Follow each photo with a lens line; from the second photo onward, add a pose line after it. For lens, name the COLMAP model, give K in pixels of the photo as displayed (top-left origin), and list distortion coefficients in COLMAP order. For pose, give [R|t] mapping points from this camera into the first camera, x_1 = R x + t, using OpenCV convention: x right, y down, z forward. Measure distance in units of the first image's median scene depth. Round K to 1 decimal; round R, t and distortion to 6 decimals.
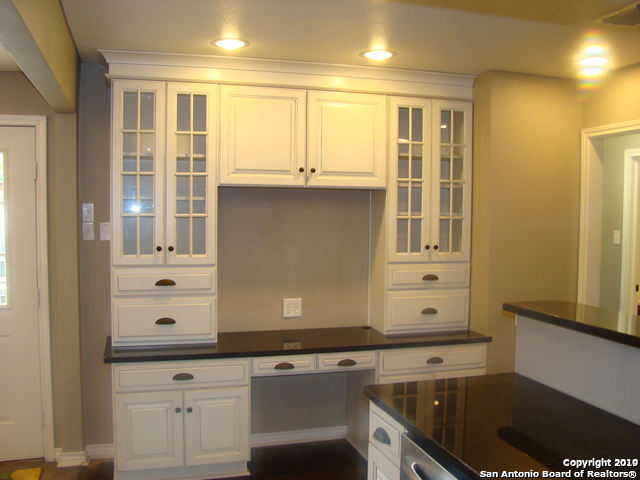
lens RADIAL K [[610.3, 0, 319.3], [0, 610.3, 240.7], [0, 0, 1]] dist [-0.136981, 0.000000]
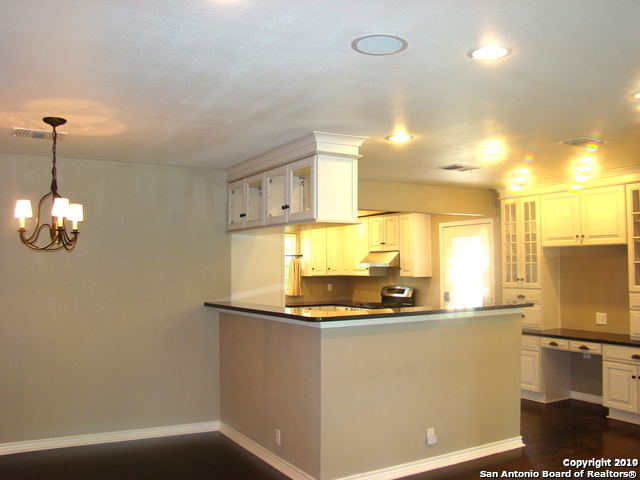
lens RADIAL K [[594.1, 0, 319.9], [0, 594.1, 240.5], [0, 0, 1]] dist [-0.002983, 0.000000]
pose [[0.243527, -0.050447, -0.968581, 1.497175], [-0.026004, 0.997948, -0.058514, 0.015944], [0.969545, 0.039437, 0.241715, -0.138403]]
